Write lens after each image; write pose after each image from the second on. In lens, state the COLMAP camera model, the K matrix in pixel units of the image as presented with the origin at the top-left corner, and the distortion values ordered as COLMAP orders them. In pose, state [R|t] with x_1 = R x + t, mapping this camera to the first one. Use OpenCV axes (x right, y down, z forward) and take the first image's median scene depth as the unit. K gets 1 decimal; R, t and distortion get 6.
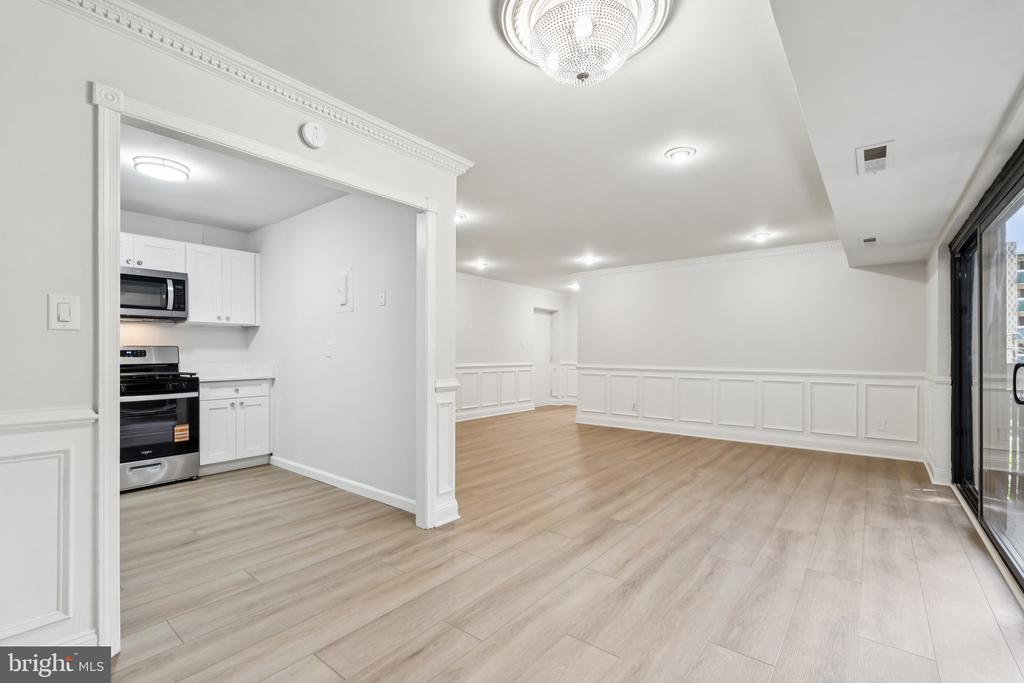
lens RADIAL K [[459.7, 0, 510.3], [0, 459.7, 346.9], [0, 0, 1]] dist [0.004454, 0.000996]
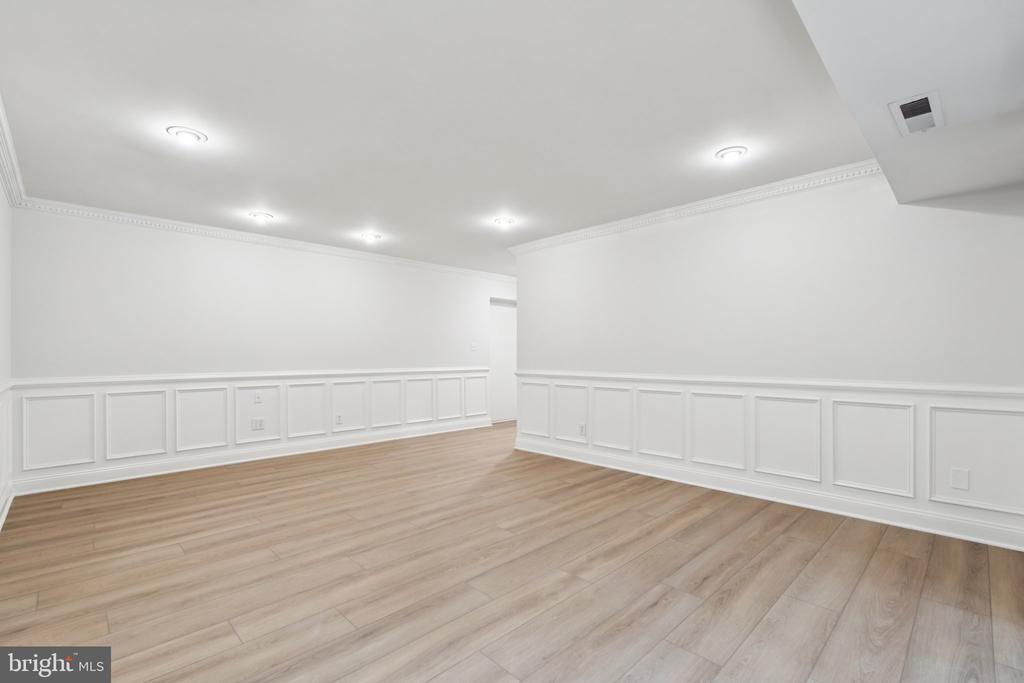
lens RADIAL K [[459.7, 0, 515.0], [0, 459.7, 350.9], [0, 0, 1]] dist [0.004454, 0.000996]
pose [[0.993135, -0.005718, -0.116831, 0.260350], [0.006071, 0.999978, 0.002669, 0.006003], [0.116813, -0.003360, 0.993148, 0.296313]]
